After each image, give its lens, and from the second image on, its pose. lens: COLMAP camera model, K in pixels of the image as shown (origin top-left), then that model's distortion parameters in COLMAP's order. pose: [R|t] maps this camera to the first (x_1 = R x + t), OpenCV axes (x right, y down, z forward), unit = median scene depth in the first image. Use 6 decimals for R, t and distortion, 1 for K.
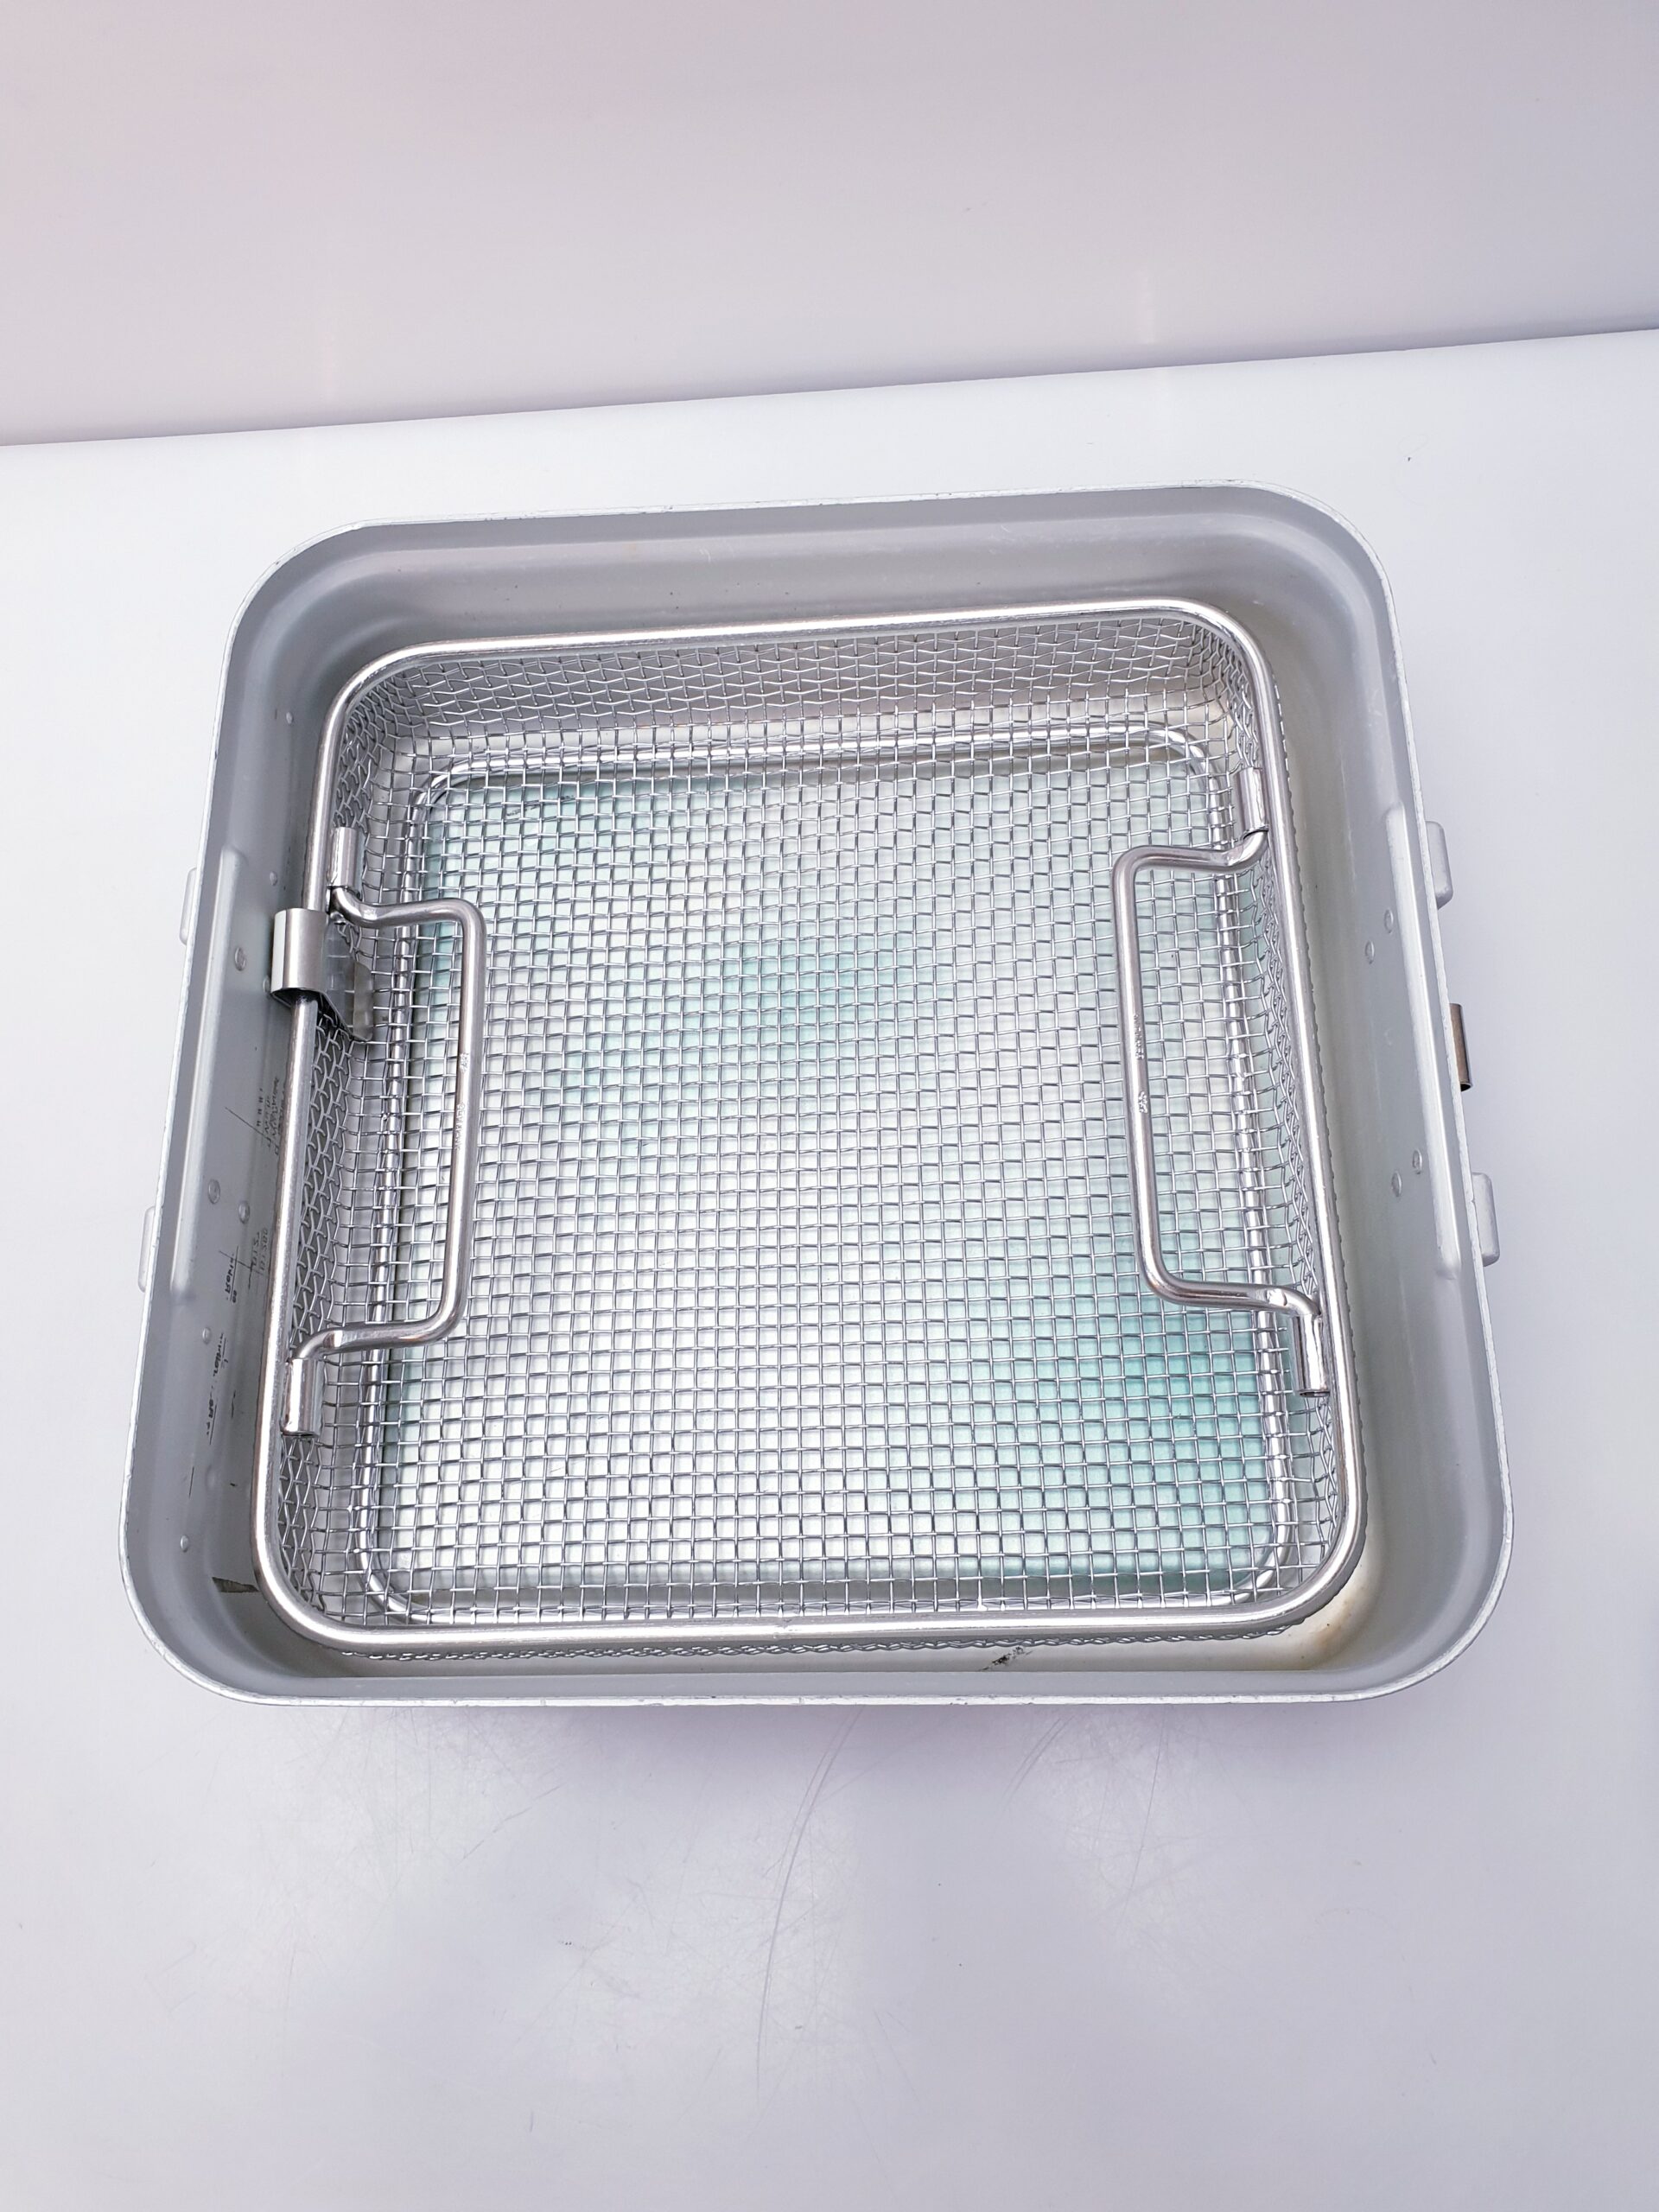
lens RADIAL K [[1661.5, 0, 823.0], [0, 1661.5, 936.4], [0, 0, 1]] dist [0.003064, 0.110300]
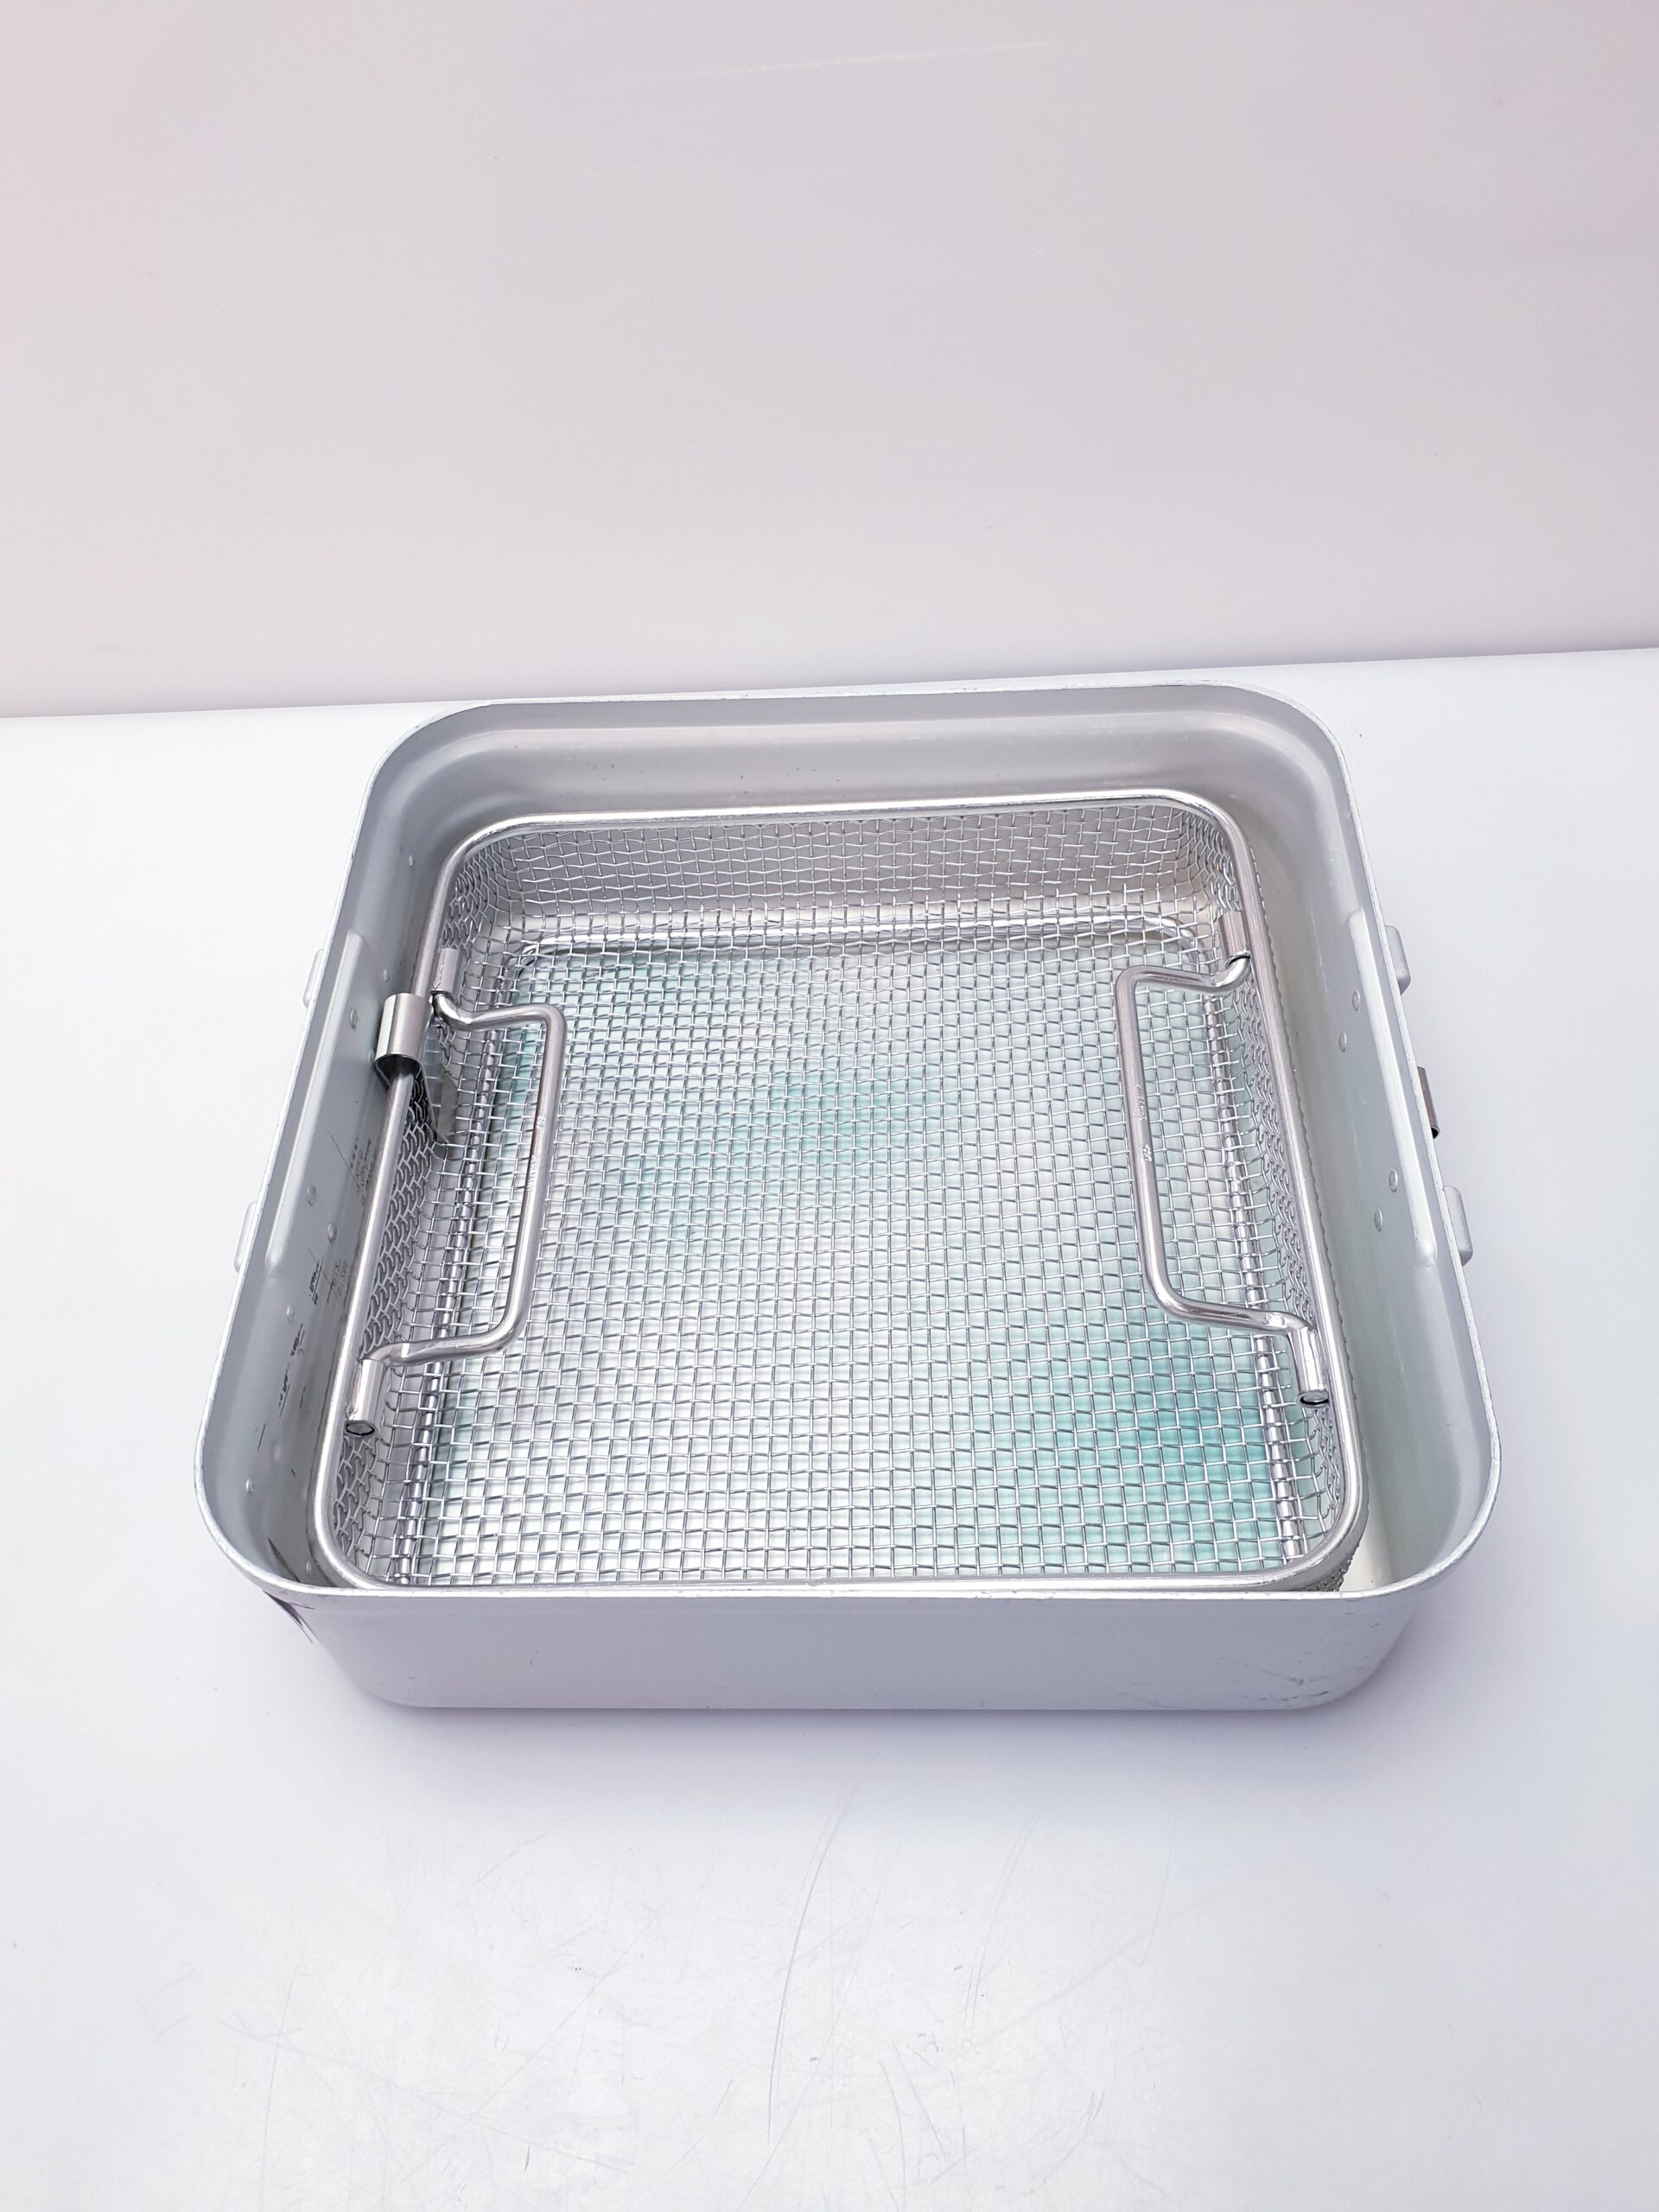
lens RADIAL K [[1679.9, 0, 829.5], [0, 1679.9, 1106.0], [0, 0, 1]] dist [0.090297, 0.001353]
pose [[0.999604, 0.025523, -0.011816, -0.007299], [-0.027917, 0.951505, -0.306365, 0.403098], [0.003424, 0.306573, 0.951841, -0.086580]]
